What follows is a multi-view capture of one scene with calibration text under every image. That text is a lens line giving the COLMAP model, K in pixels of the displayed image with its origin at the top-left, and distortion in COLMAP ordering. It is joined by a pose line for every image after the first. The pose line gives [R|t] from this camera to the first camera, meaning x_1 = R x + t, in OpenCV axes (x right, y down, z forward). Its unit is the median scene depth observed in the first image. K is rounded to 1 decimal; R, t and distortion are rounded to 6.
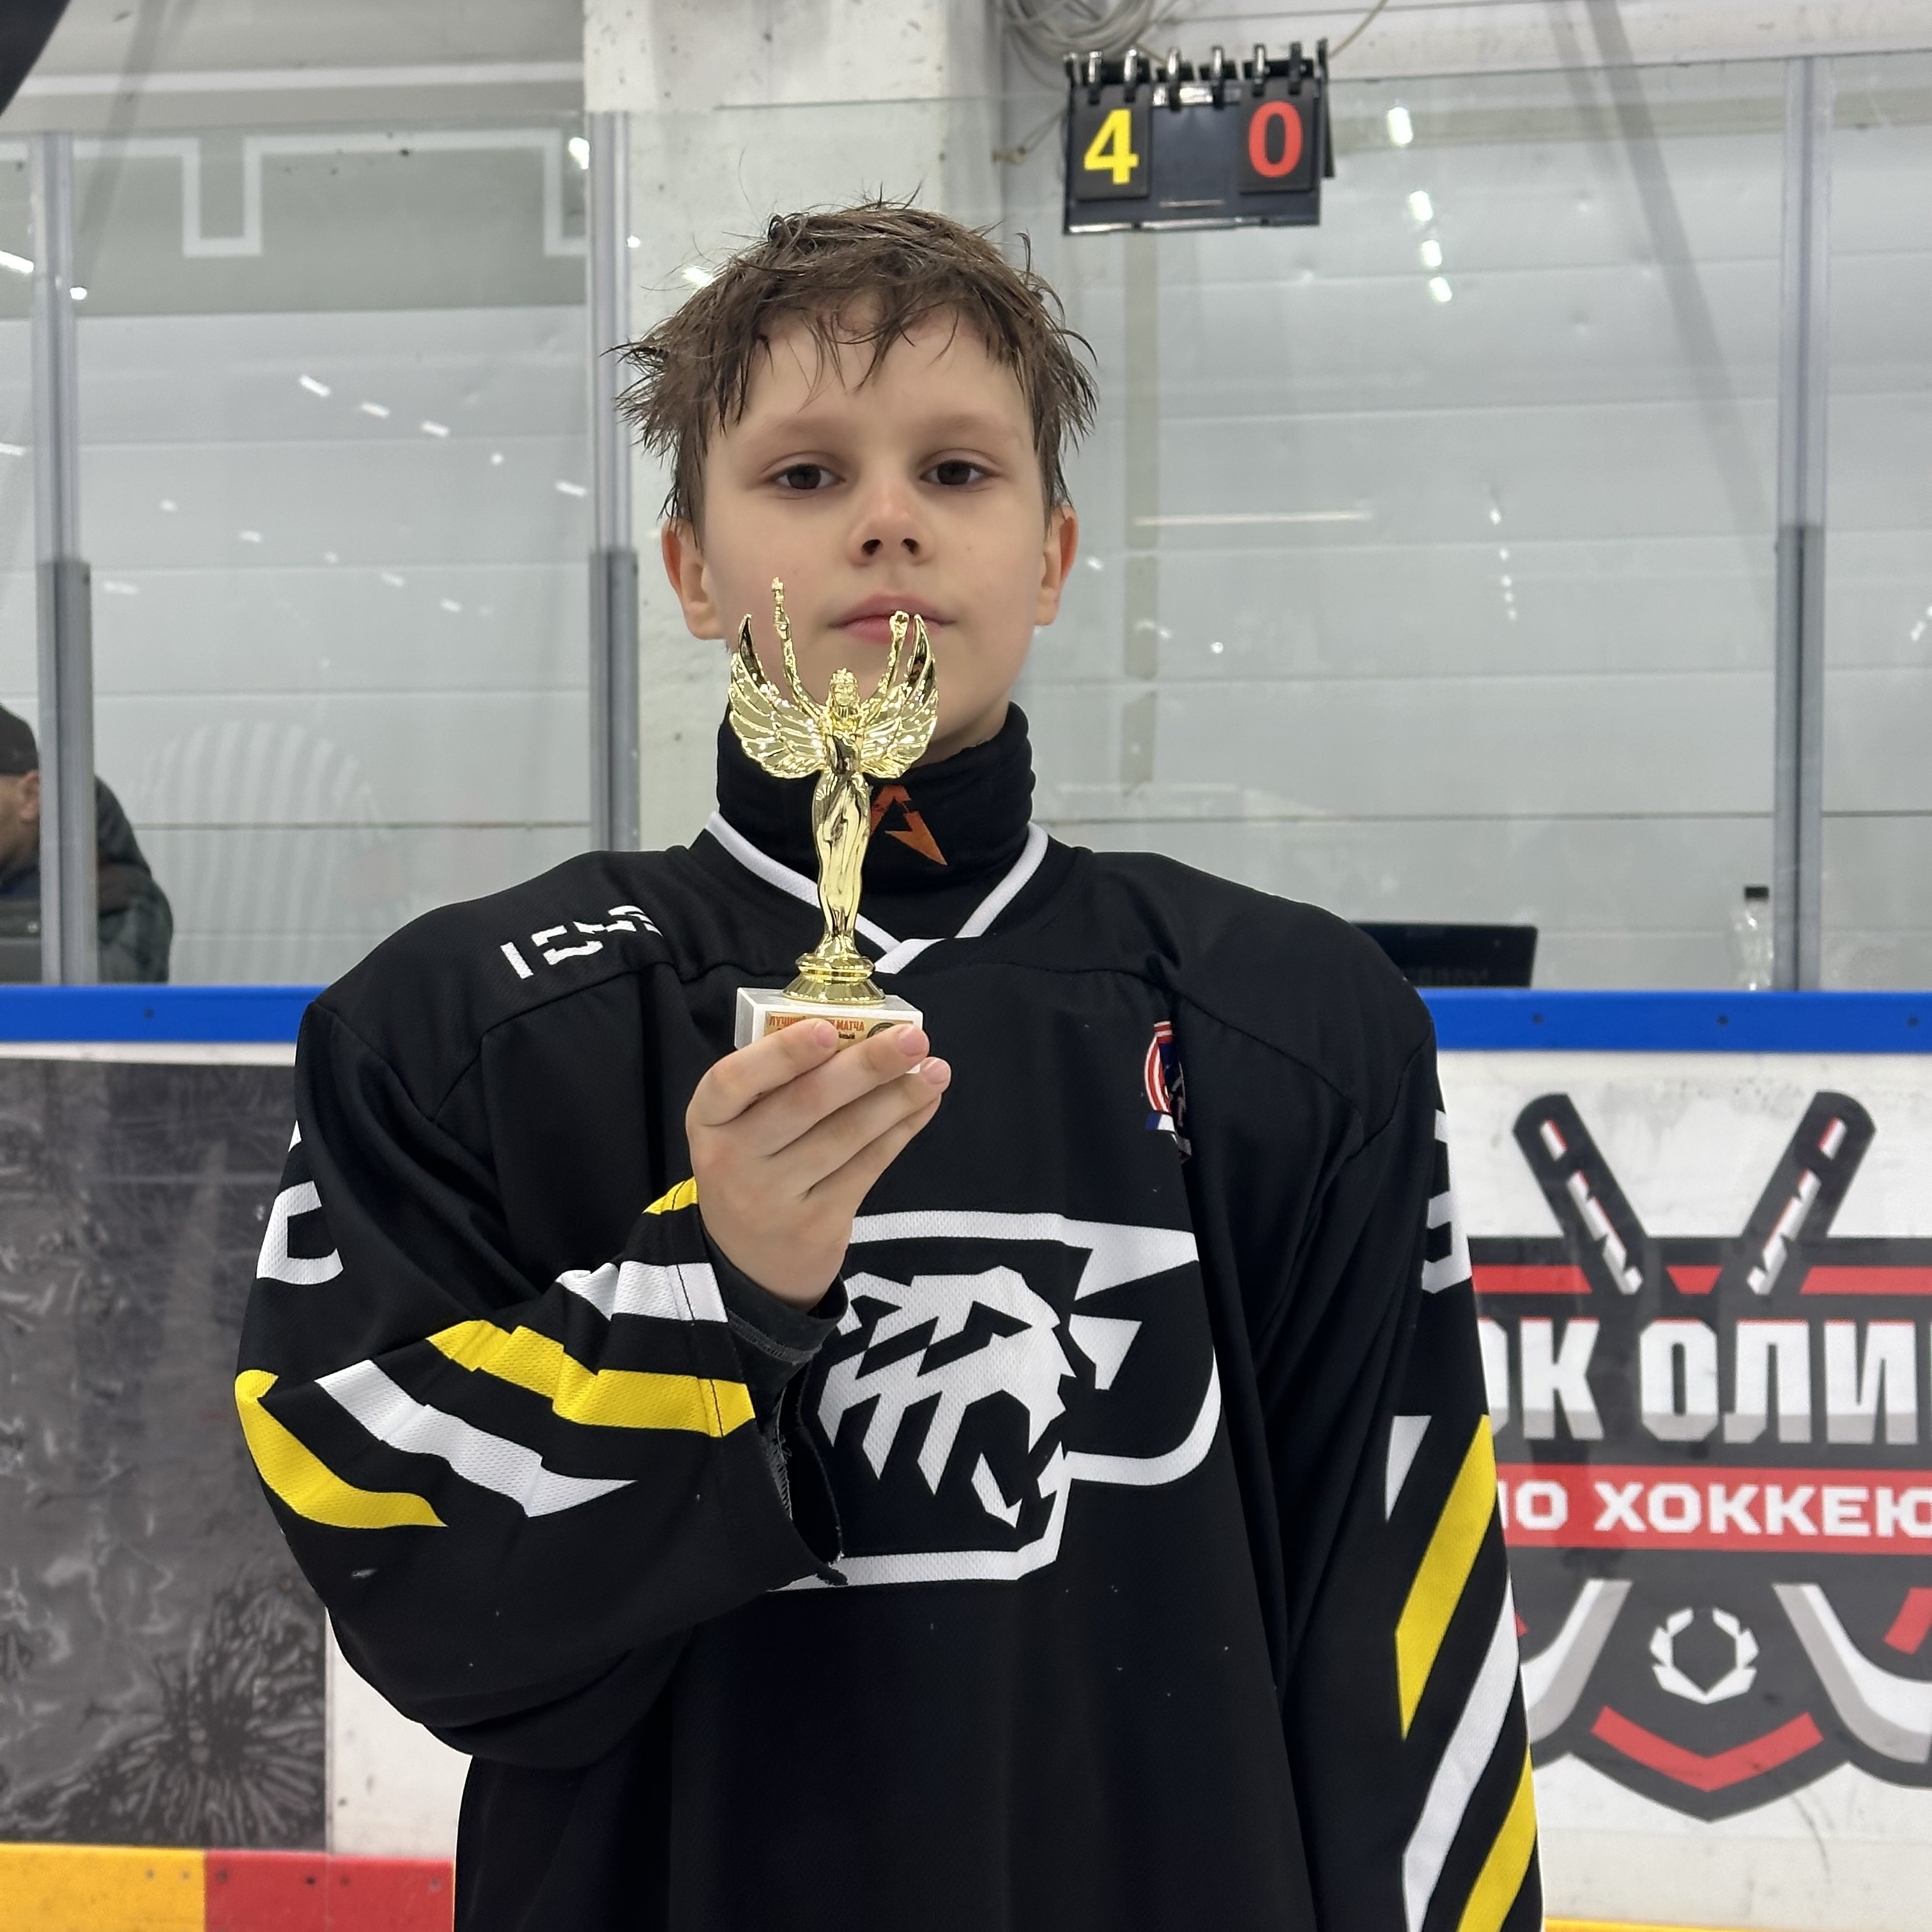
lens RADIAL K [[3511.4, 0, 963.4], [0, 3511.4, 978.9], [0, 0, 1]] dist [0.126443, 0.000000]
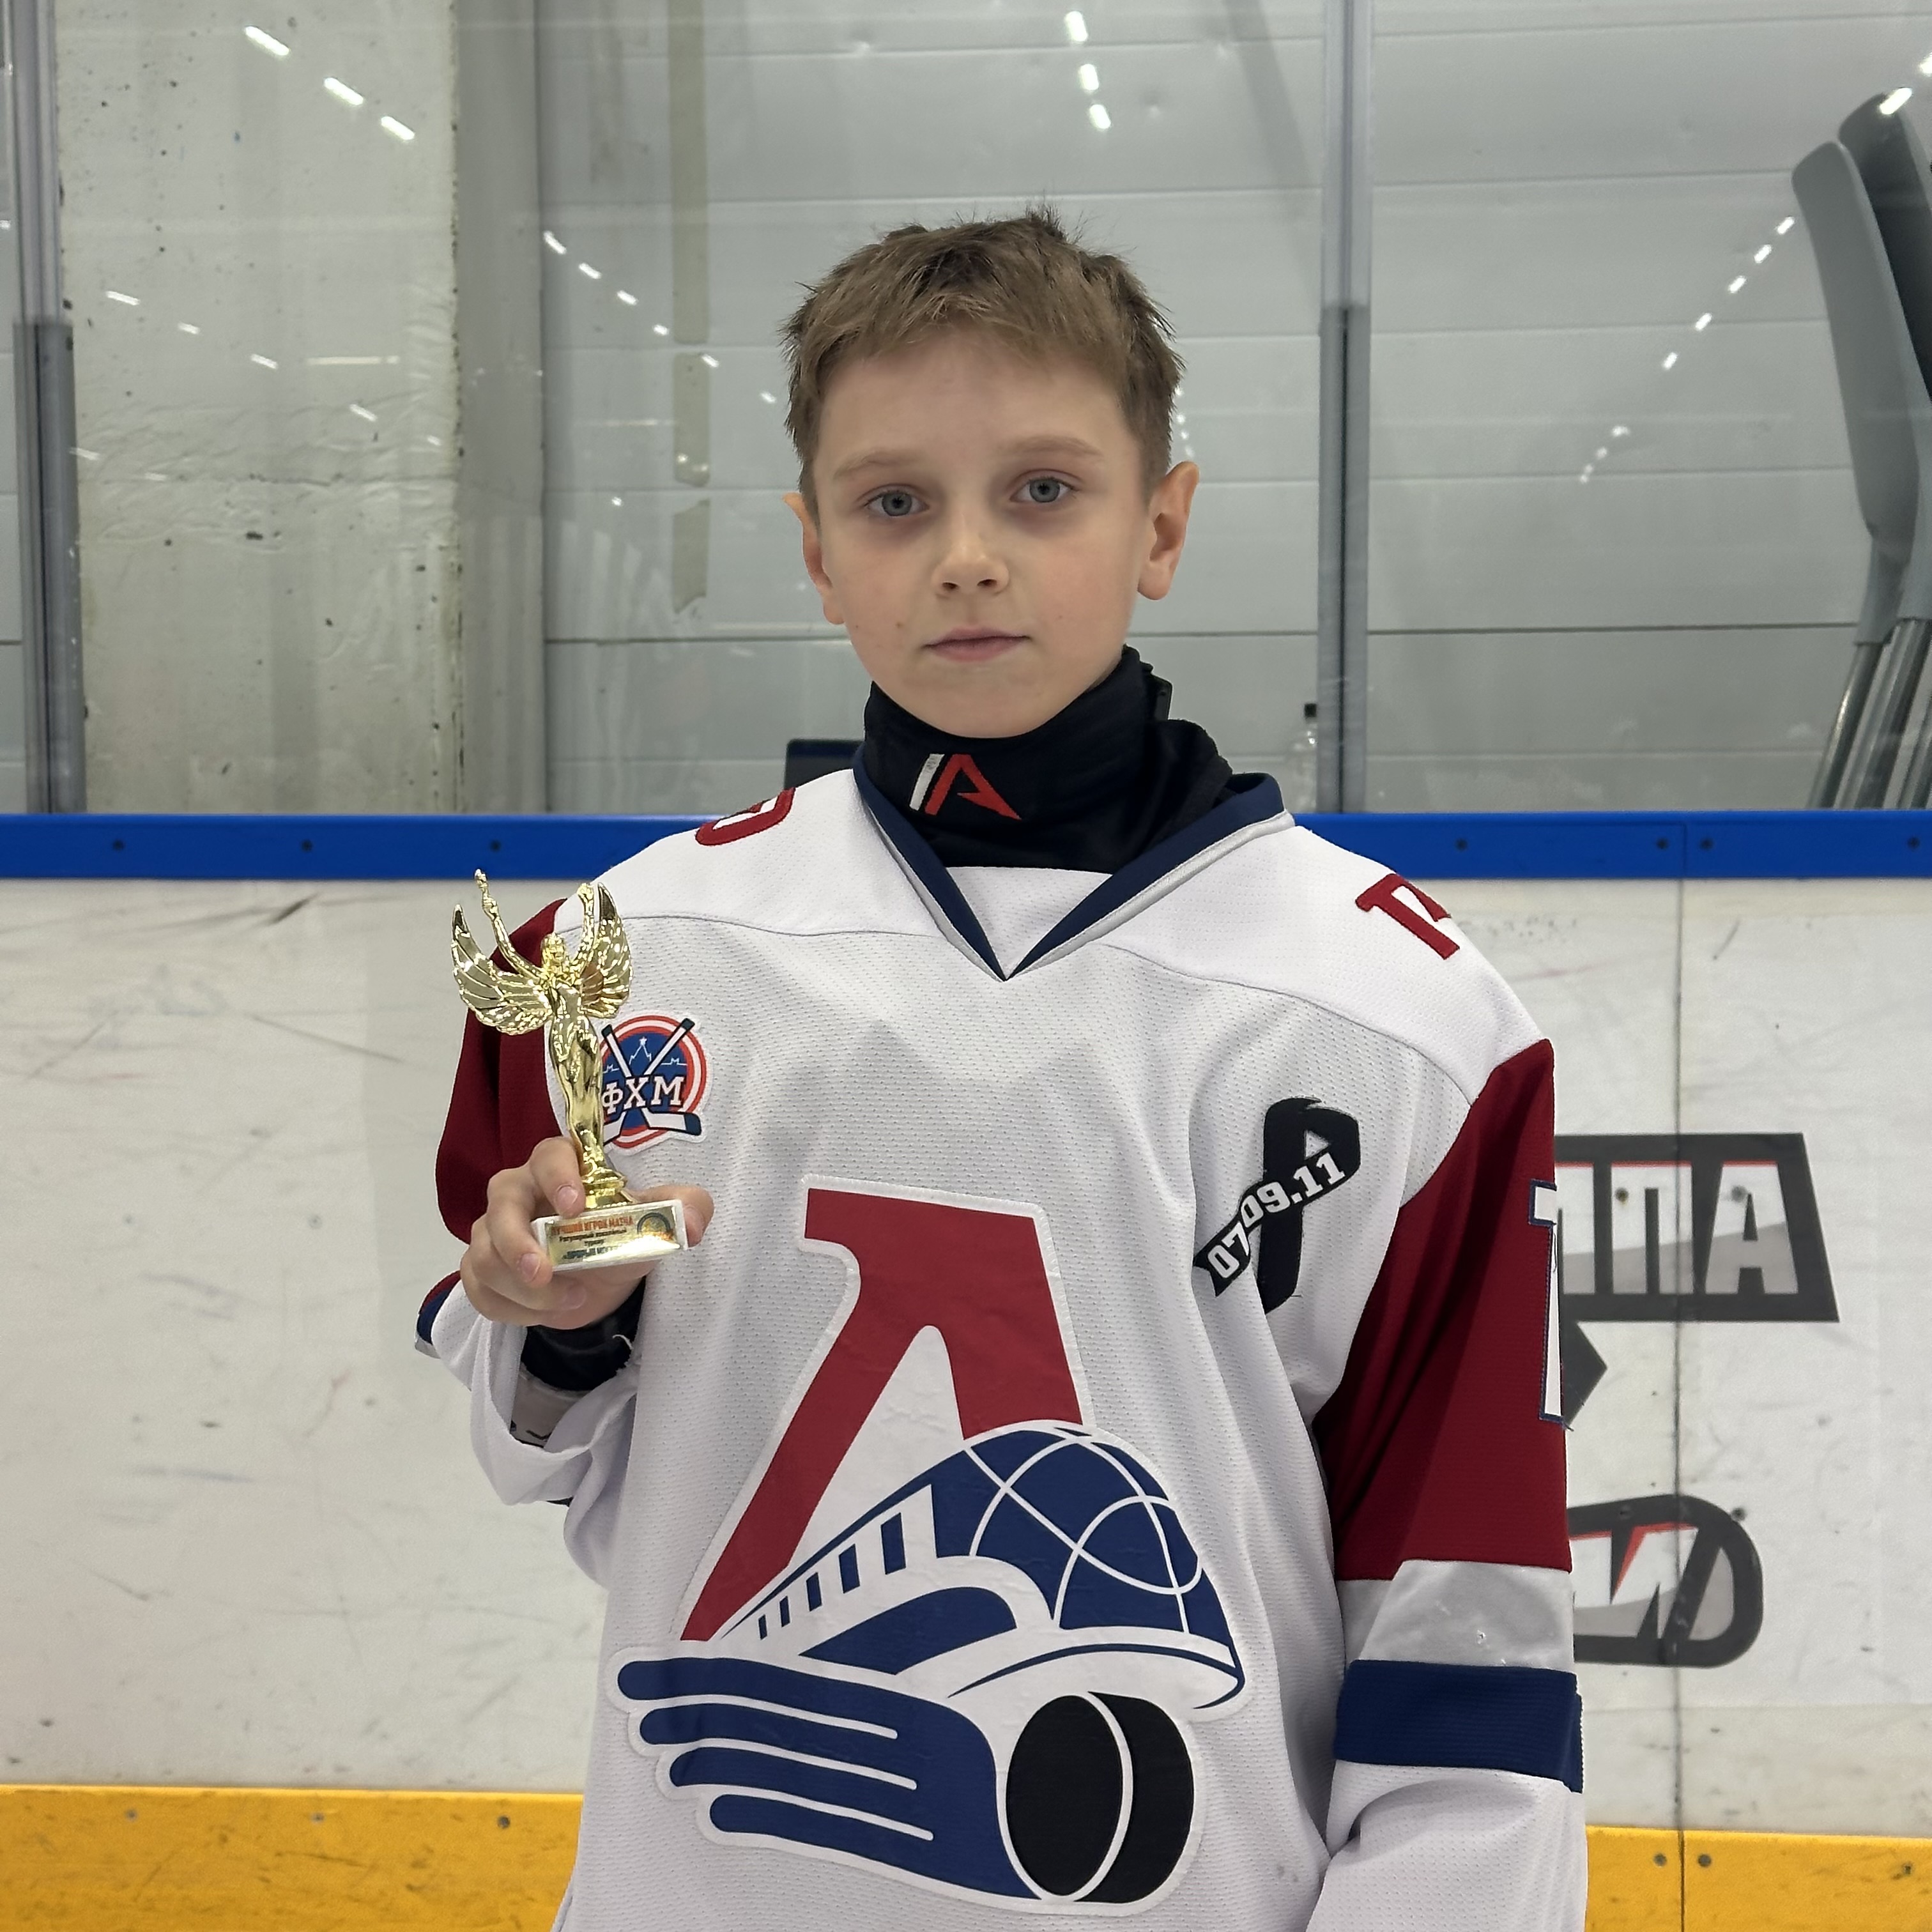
lens RADIAL K [[3511.4, 0, 956.2], [0, 3511.4, 975.7], [0, 0, 1]] dist [0.126443, 0.000000]
pose [[0.996501, -0.008522, 0.083142, 0.057197], [0.005015, 0.999092, 0.042302, 0.006640], [-0.083427, -0.041737, 0.995639, 0.086039]]
